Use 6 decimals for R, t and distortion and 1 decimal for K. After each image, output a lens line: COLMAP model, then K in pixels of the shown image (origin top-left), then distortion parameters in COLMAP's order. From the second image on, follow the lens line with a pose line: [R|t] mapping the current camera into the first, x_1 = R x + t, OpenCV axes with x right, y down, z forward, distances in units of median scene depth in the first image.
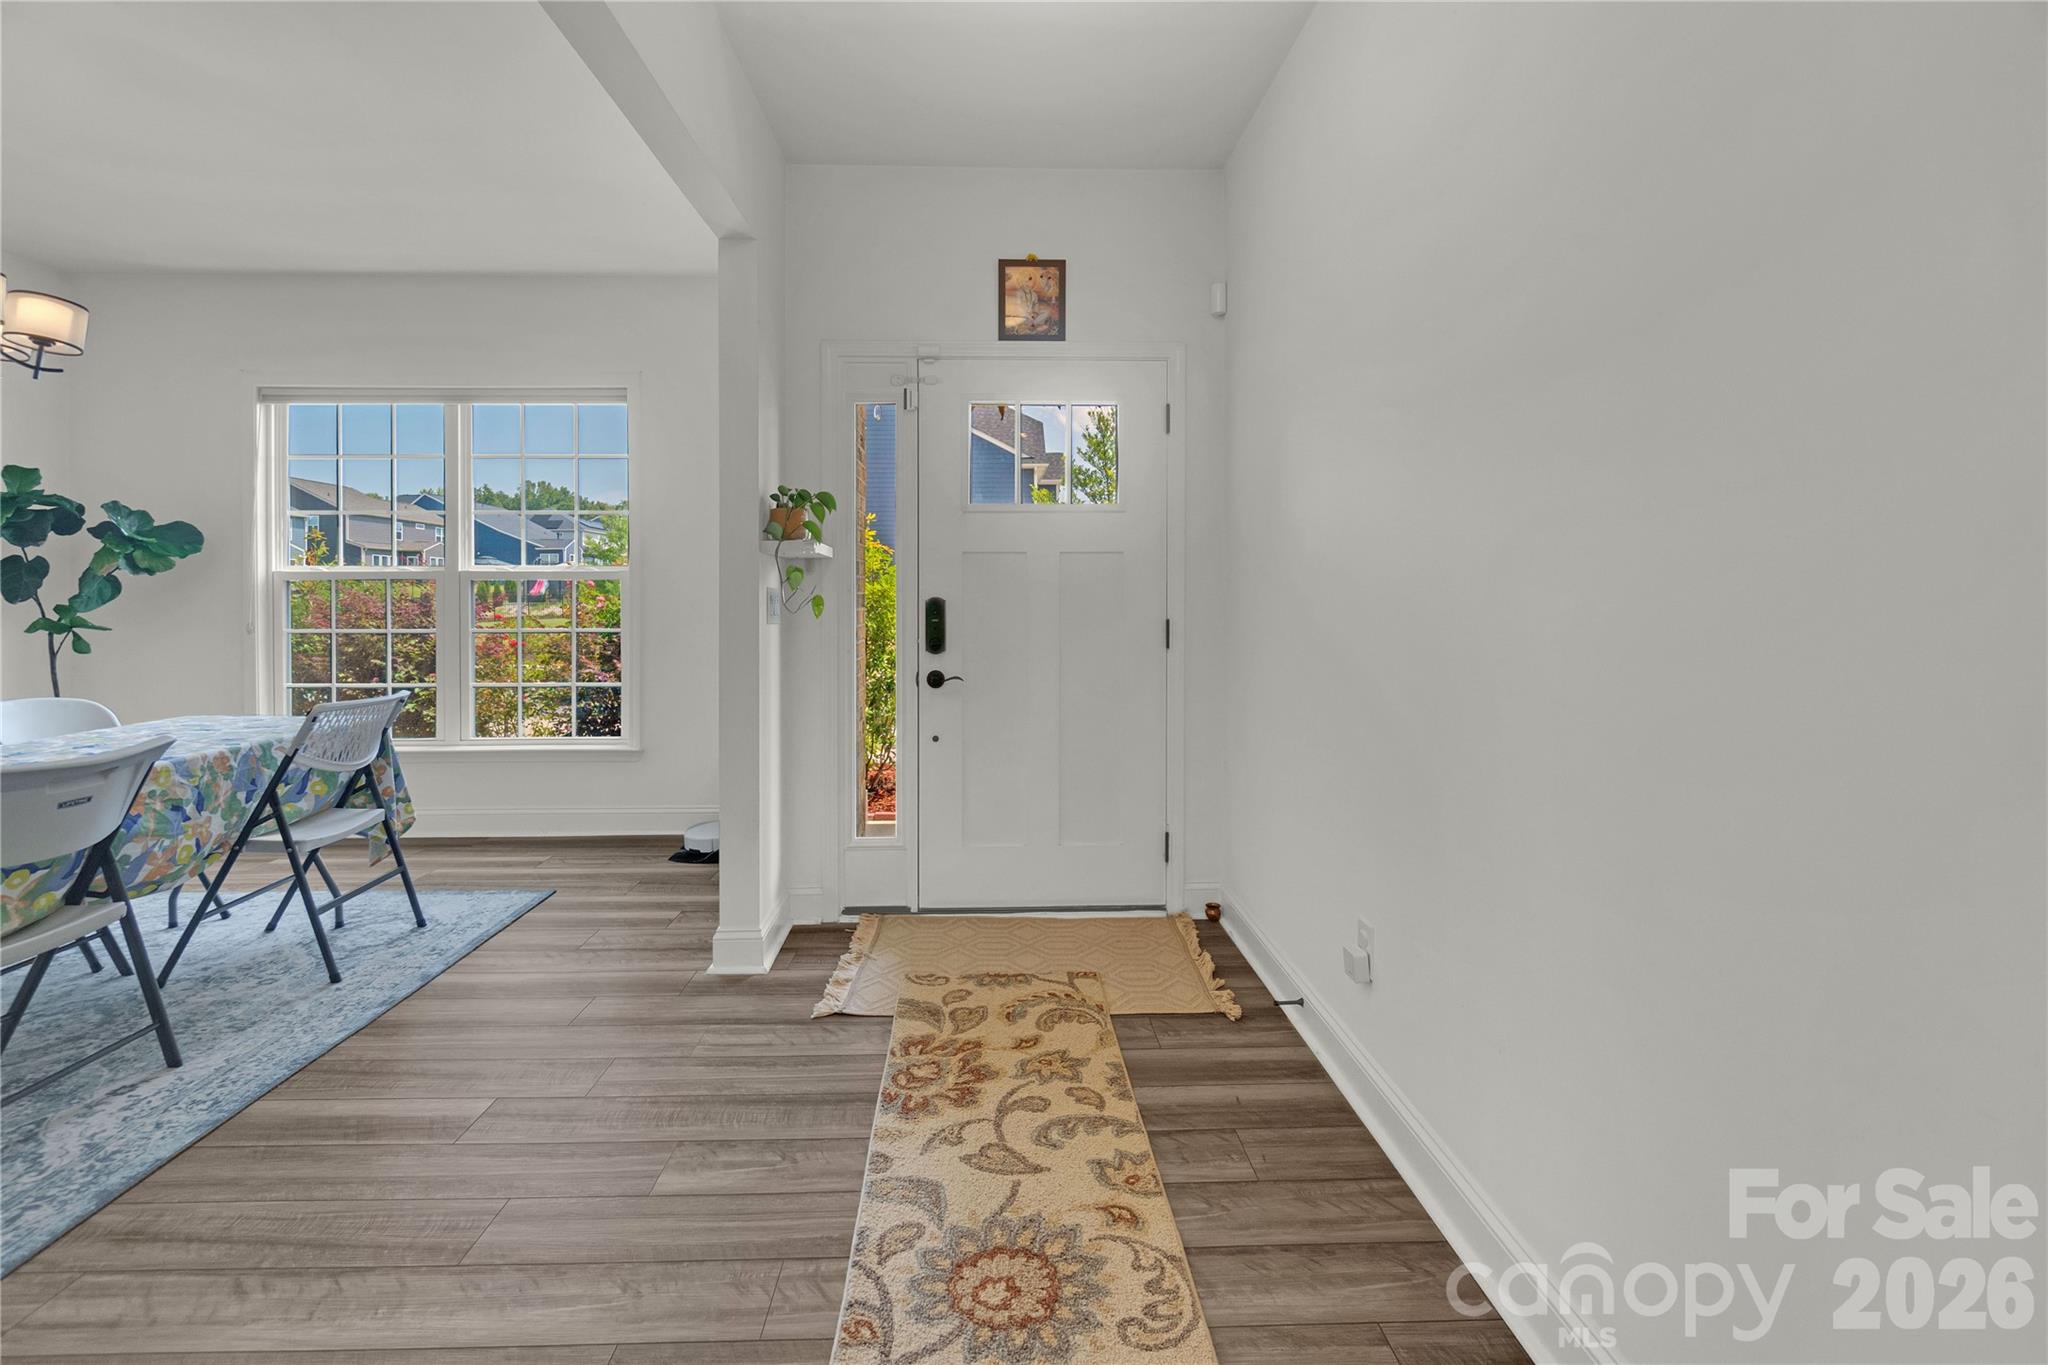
lens RADIAL K [[880.1, 0, 1017.4], [0, 880.1, 637.2], [0, 0, 1]] dist [0.000052, 0.000124]
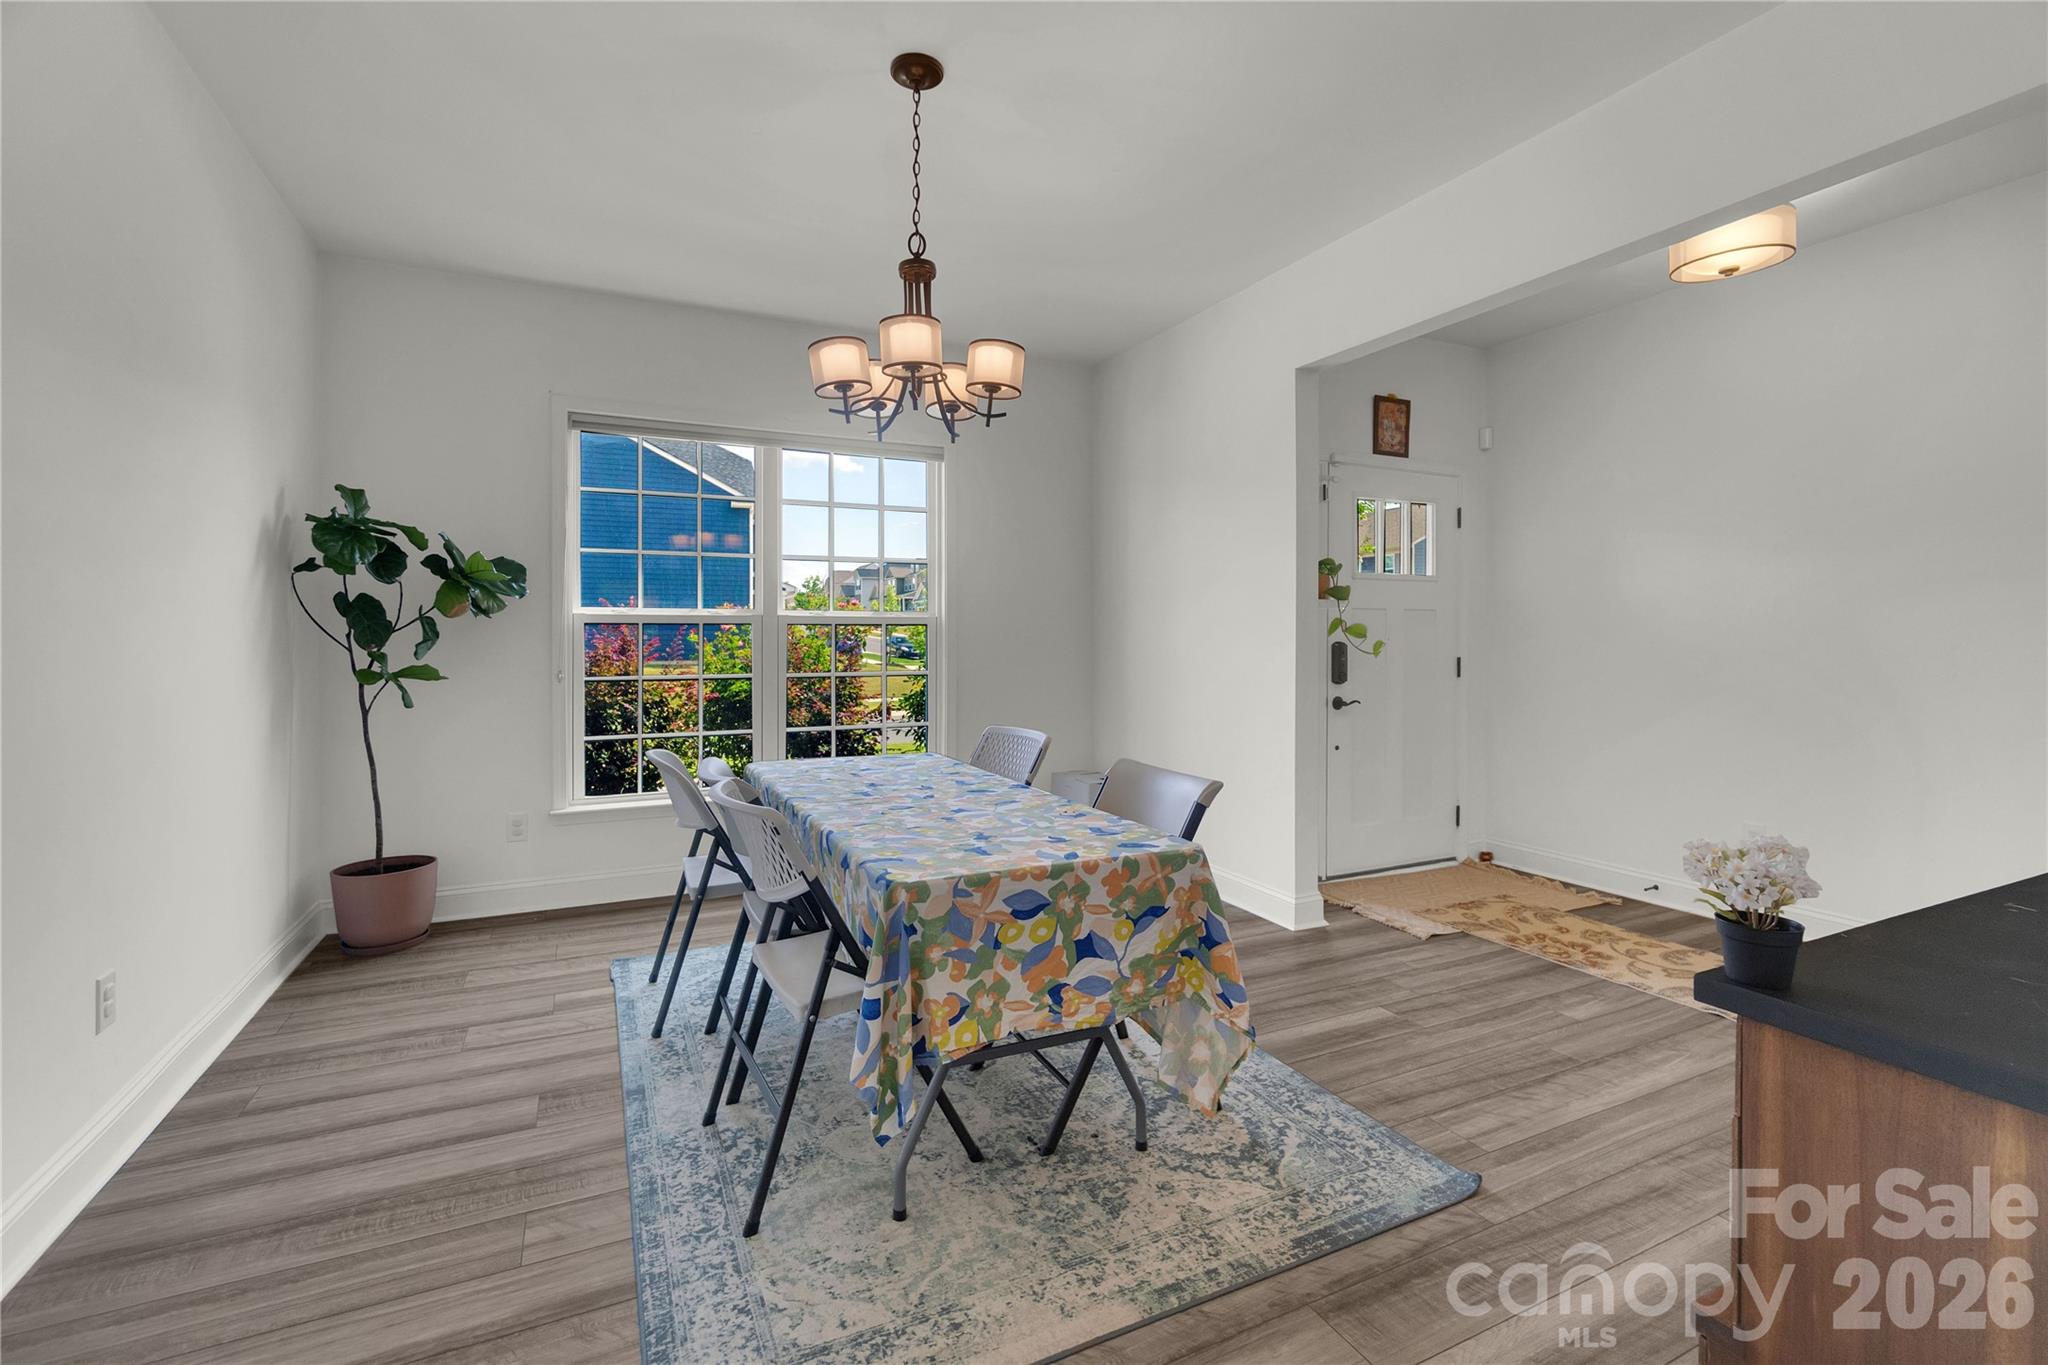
lens RADIAL K [[874.9, 0, 1013.3], [0, 874.9, 678.6], [0, 0, 1]] dist [0.000798, 0.000160]
pose [[0.914290, -0.018057, 0.404657, -1.088755], [0.020017, 0.999799, -0.000613, 0.001599], [-0.404564, 0.008660, 0.914469, -0.013684]]
